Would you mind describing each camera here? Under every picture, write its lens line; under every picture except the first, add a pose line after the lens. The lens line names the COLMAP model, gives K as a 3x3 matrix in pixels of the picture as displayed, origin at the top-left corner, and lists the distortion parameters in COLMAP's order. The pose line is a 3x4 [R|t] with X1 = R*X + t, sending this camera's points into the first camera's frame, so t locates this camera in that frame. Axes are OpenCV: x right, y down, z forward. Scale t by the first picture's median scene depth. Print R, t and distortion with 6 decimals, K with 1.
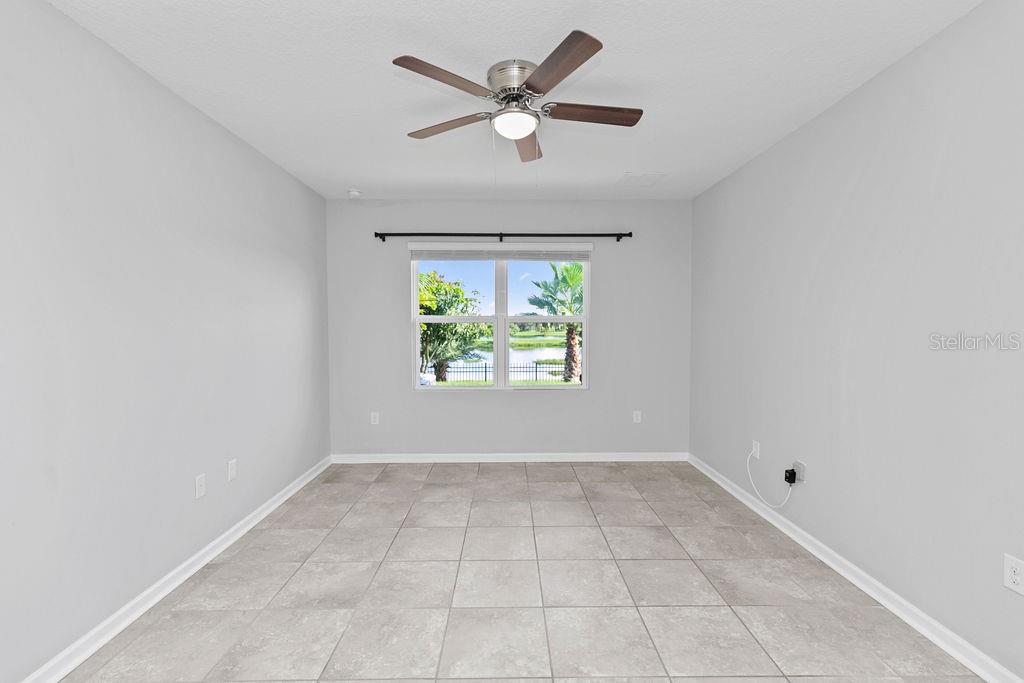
lens RADIAL K [[462.8, 0, 516.5], [0, 462.8, 336.9], [0, 0, 1]] dist [0.001113, -0.000052]
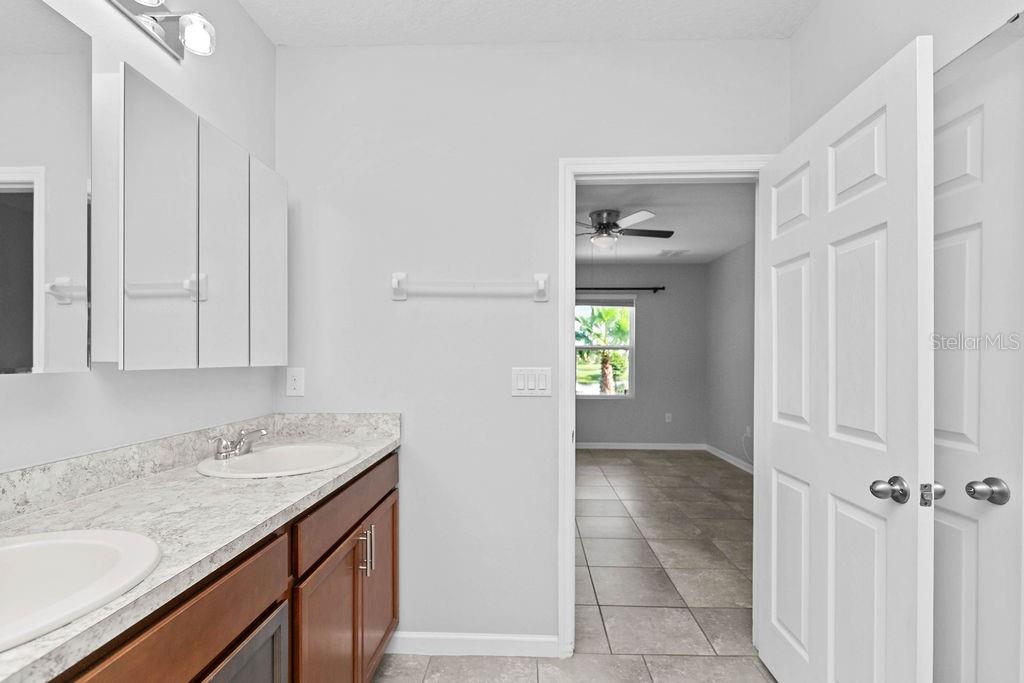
lens RADIAL K [[462.8, 0, 509.1], [0, 462.8, 358.9], [0, 0, 1]] dist [0.001113, -0.000052]
pose [[0.997701, 0.005421, -0.067557, -0.126207], [-0.006912, 0.999737, -0.021859, 0.027619], [0.067420, 0.022276, 0.997476, -0.430063]]
